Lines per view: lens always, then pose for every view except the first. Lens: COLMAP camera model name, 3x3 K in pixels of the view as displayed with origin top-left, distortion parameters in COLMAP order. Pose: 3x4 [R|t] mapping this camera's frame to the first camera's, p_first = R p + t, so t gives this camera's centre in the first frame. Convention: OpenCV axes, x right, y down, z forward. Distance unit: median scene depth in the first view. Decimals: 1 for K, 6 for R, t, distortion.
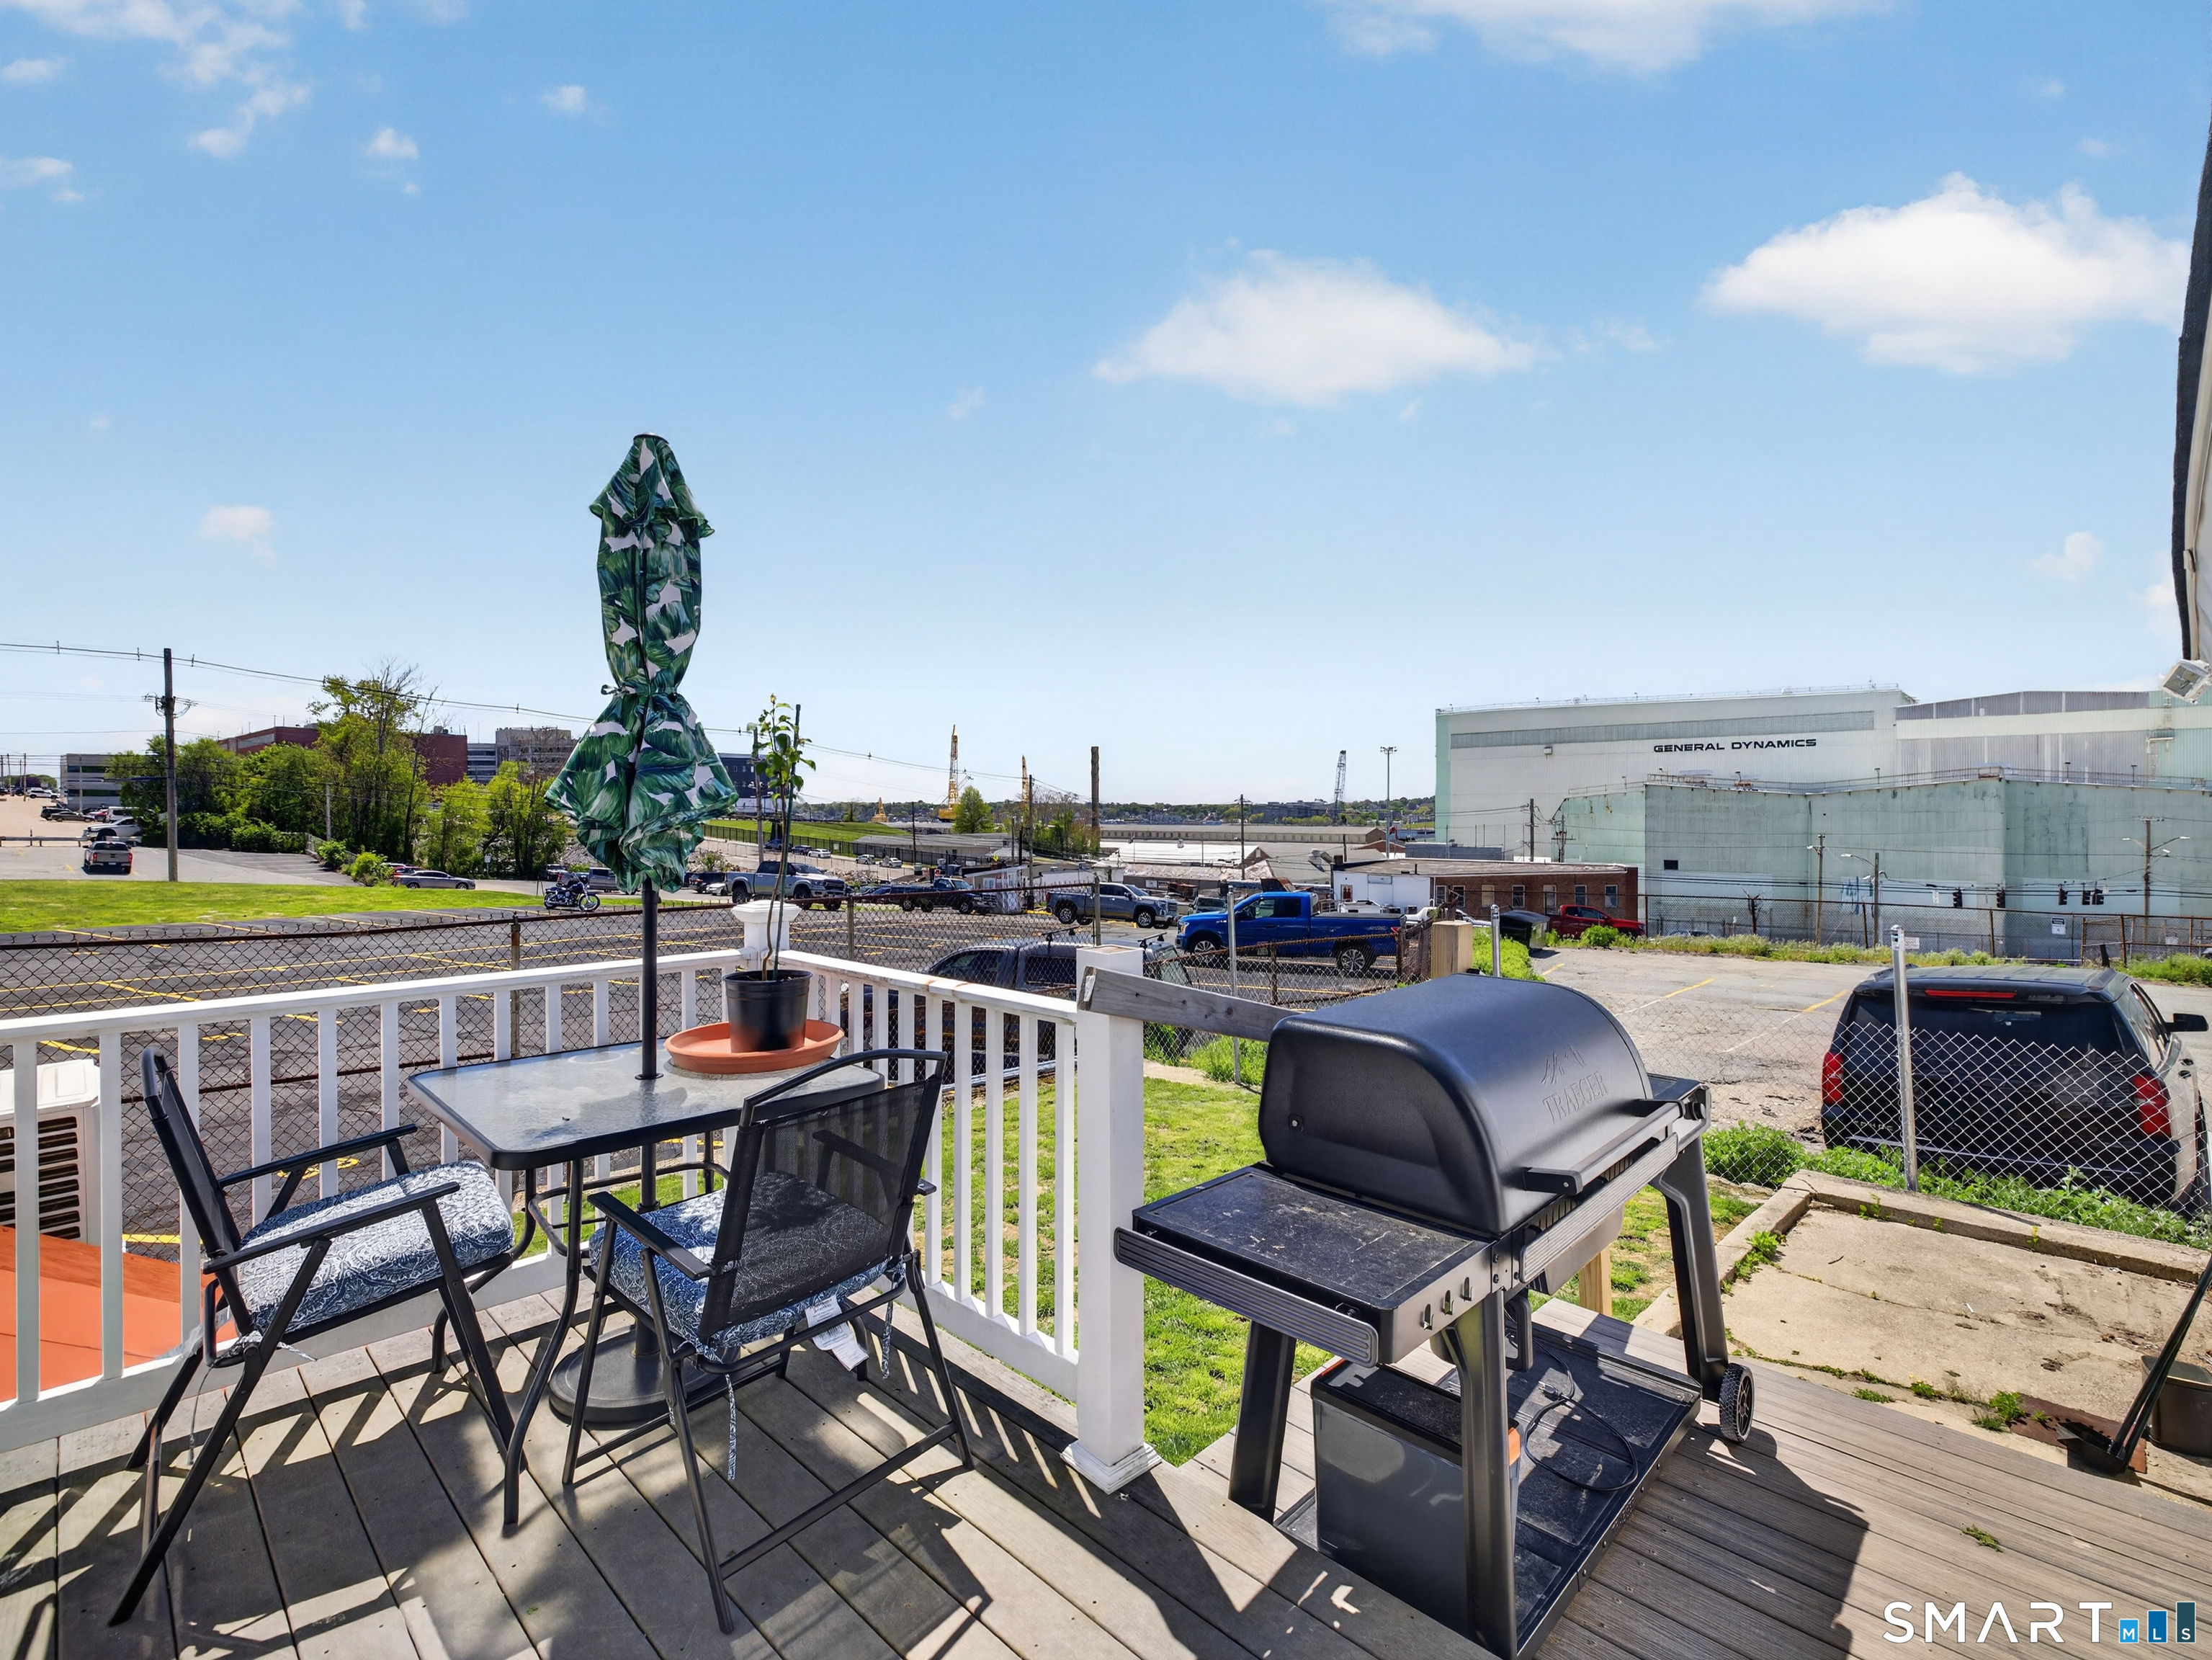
lens RADIAL K [[1050.8, 0, 1106.6], [0, 1050.8, 819.8], [0, 0, 1]] dist [0.014666, -0.002703]
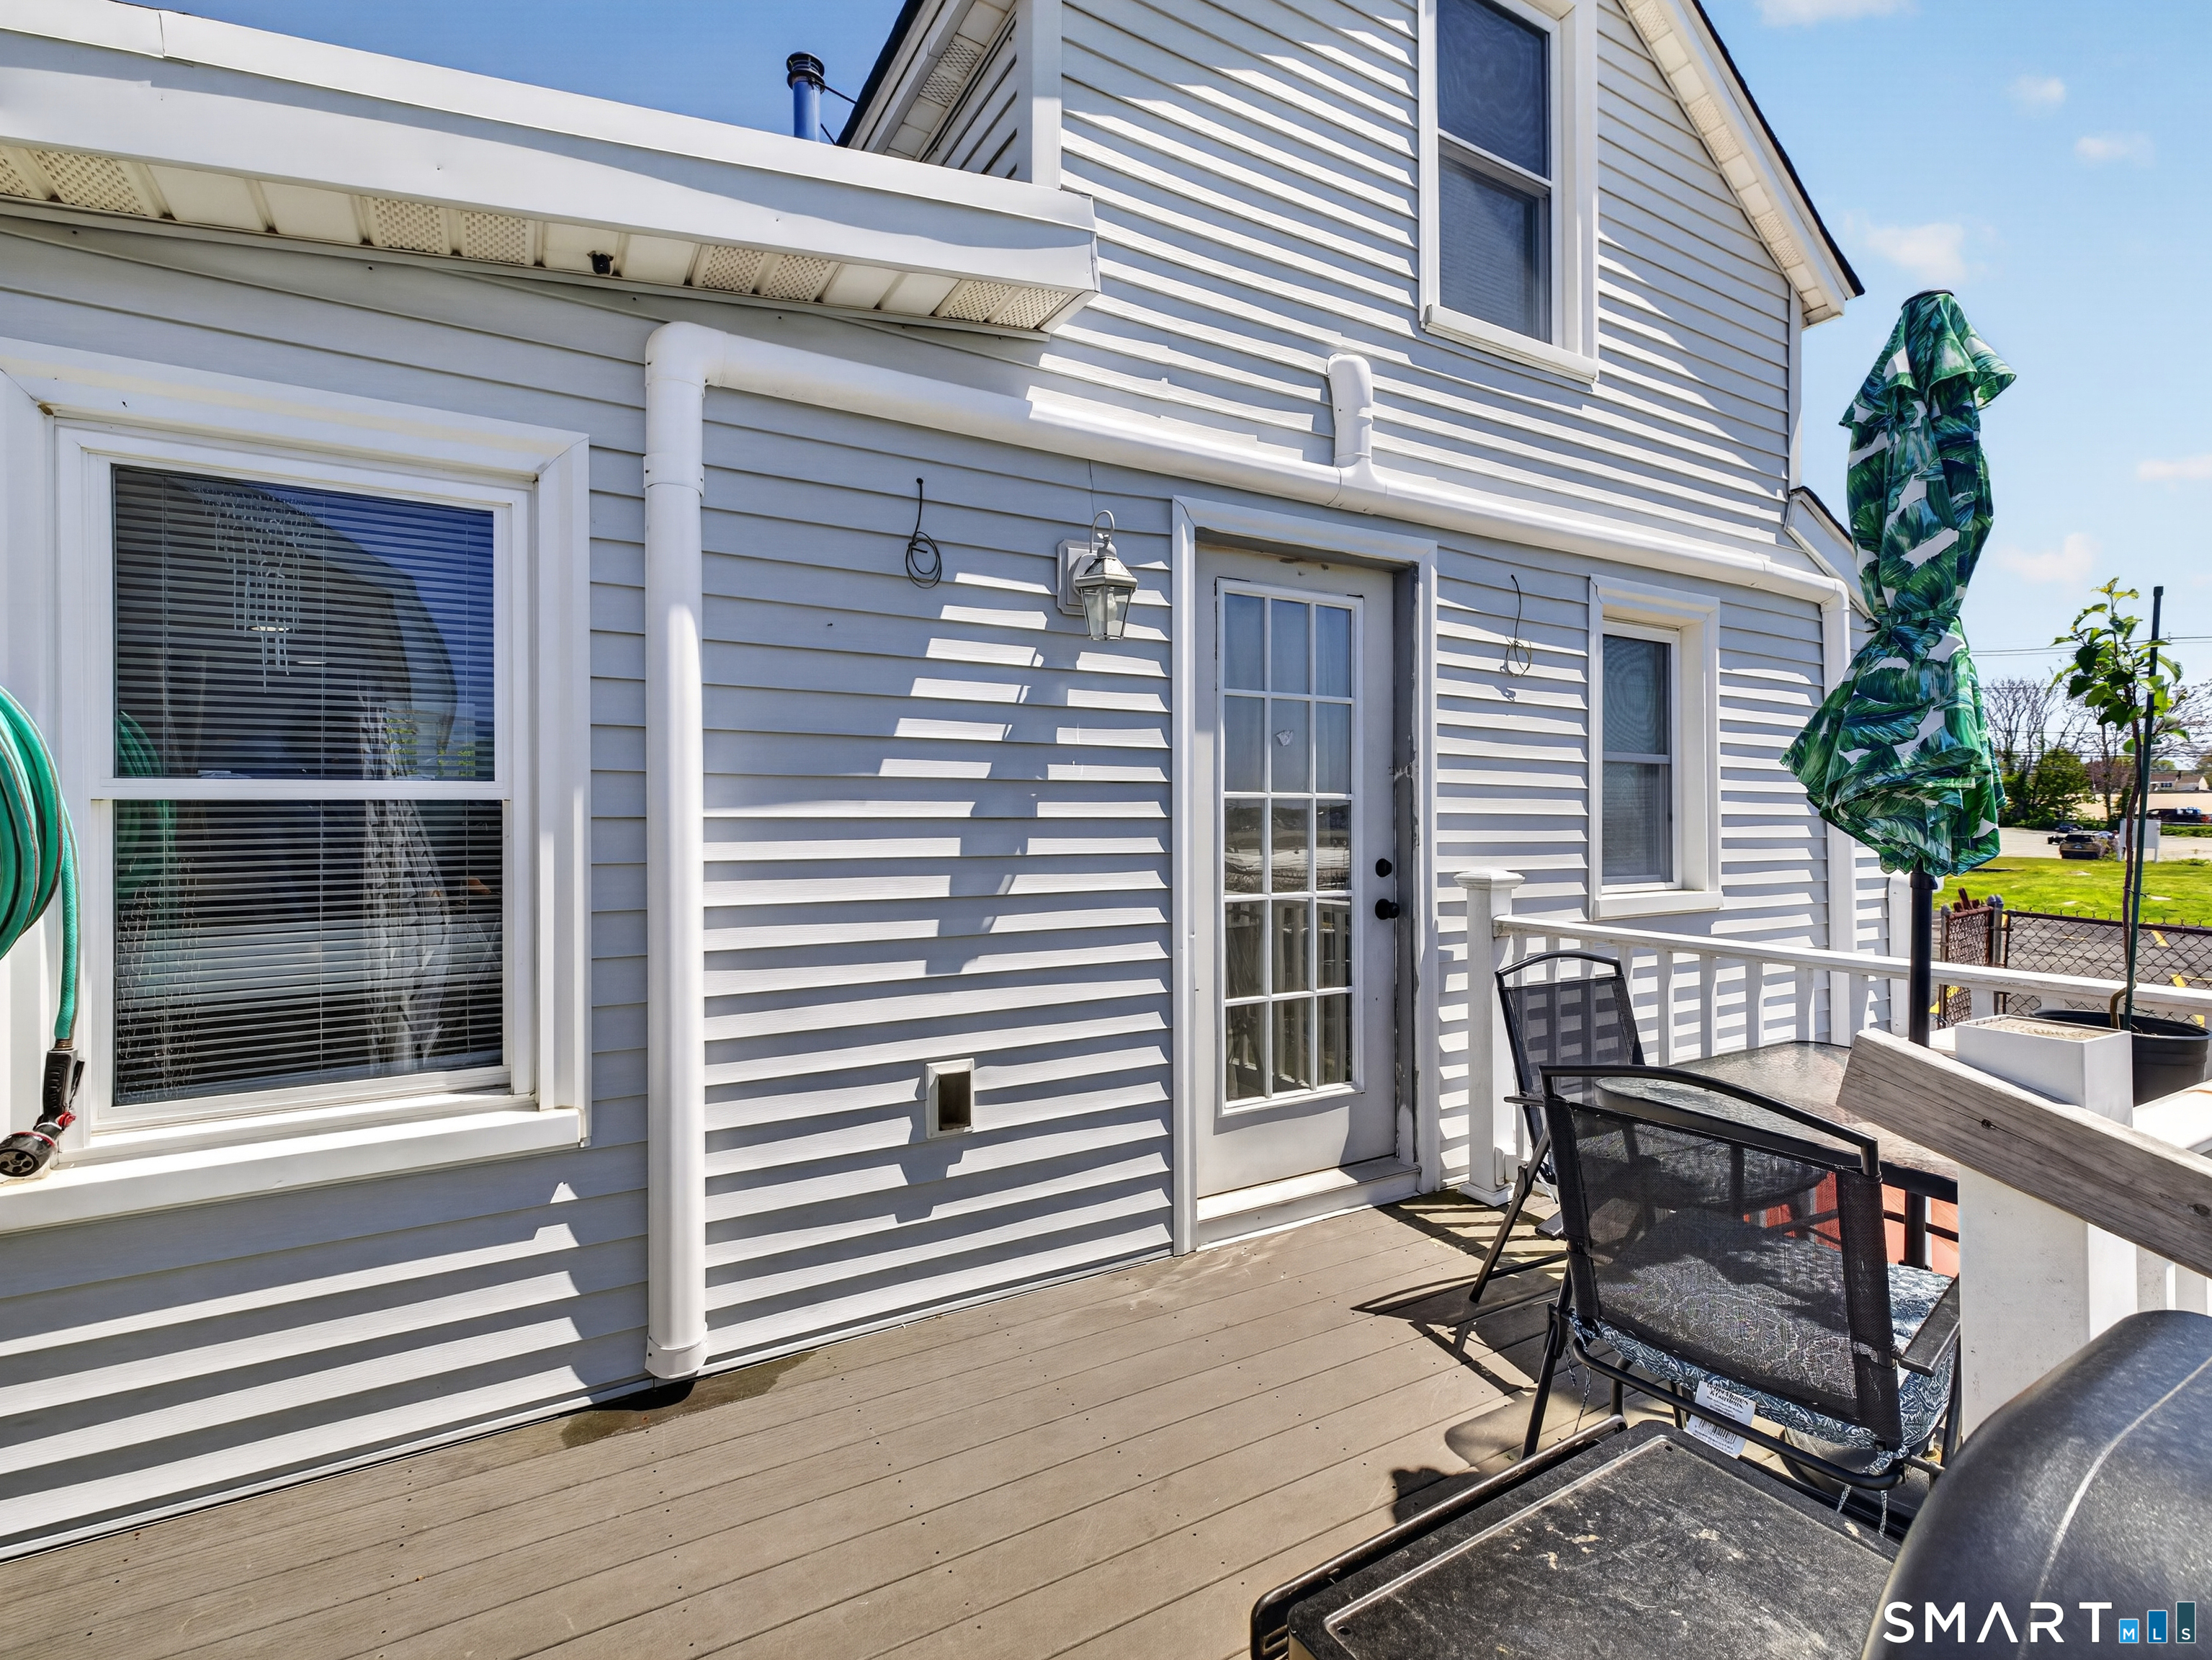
lens RADIAL K [[1050.8, 0, 1124.8], [0, 1050.8, 822.2], [0, 0, 1]] dist [0.014666, -0.002703]
pose [[-0.249020, 0.012393, -0.968419, 0.502683], [0.001584, 0.999922, 0.012389, 0.019549], [0.968497, 0.001551, -0.249021, 0.640178]]
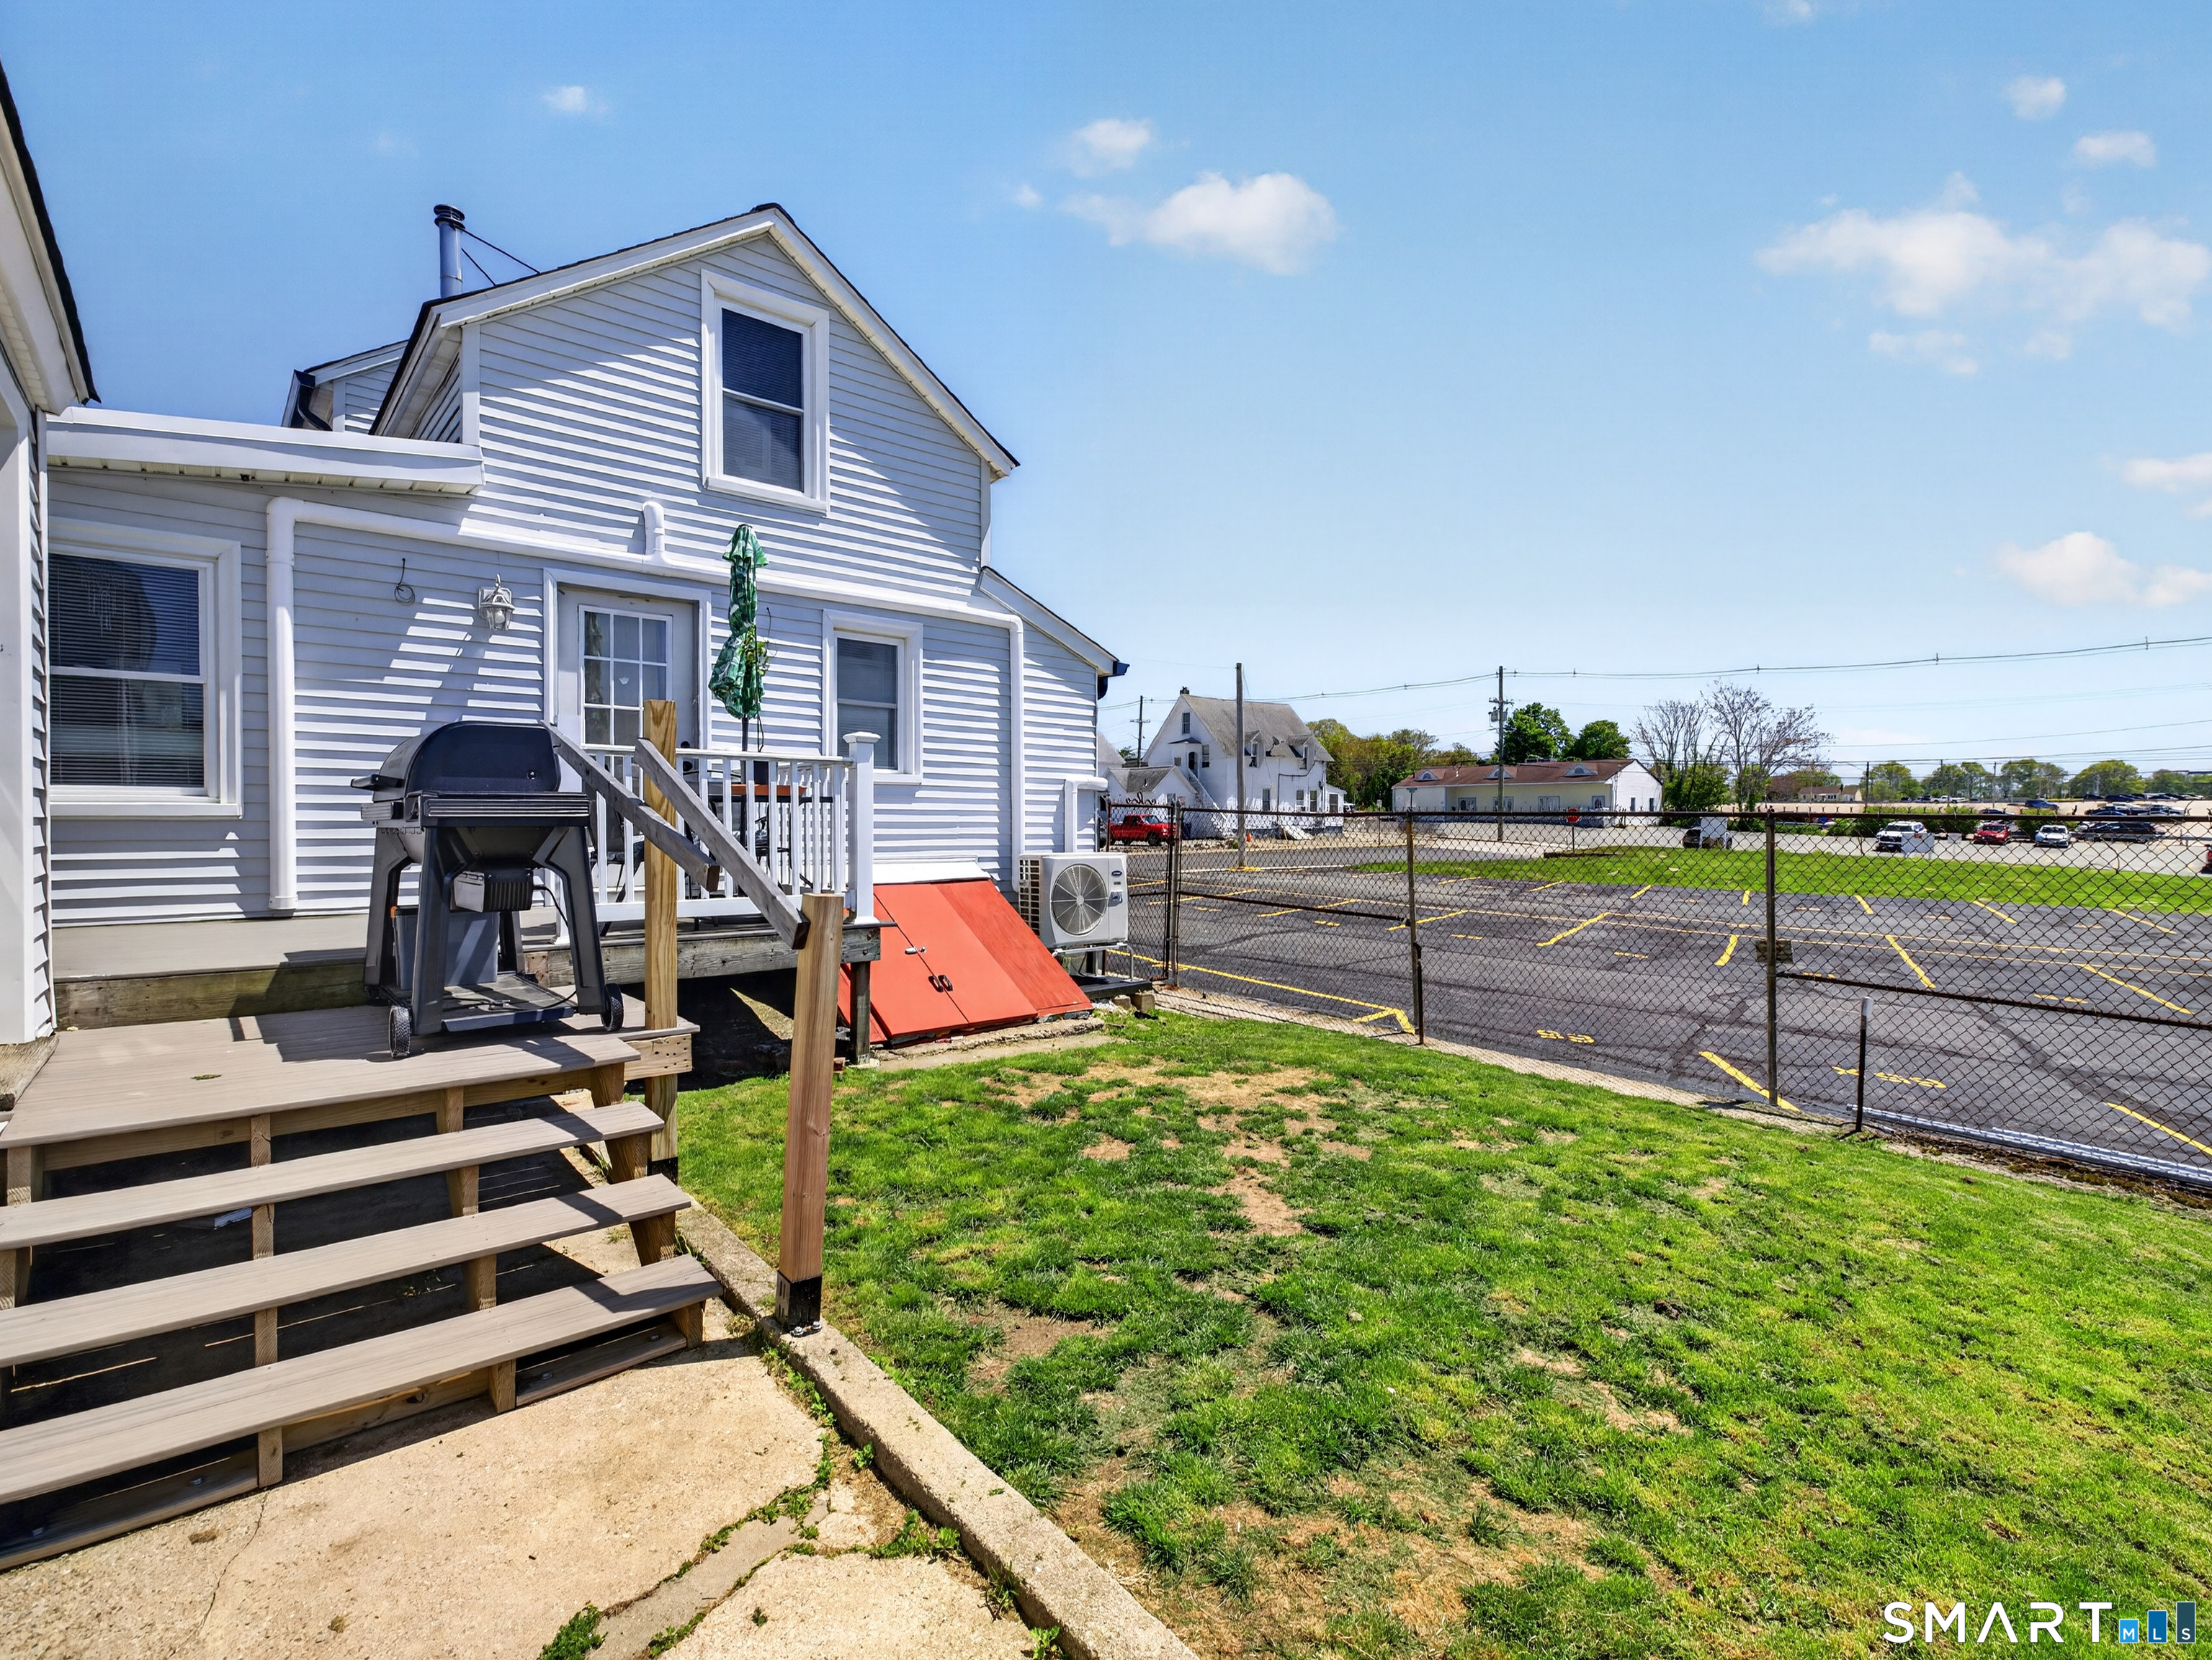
lens RADIAL K [[1050.8, 0, 1106.9], [0, 1050.8, 836.9], [0, 0, 1]] dist [0.014666, -0.002703]
pose [[-0.078323, 0.024072, -0.996637, 1.141399], [-0.007527, 0.999666, 0.024737, 0.134300], [0.996900, 0.009439, -0.078116, 1.275223]]
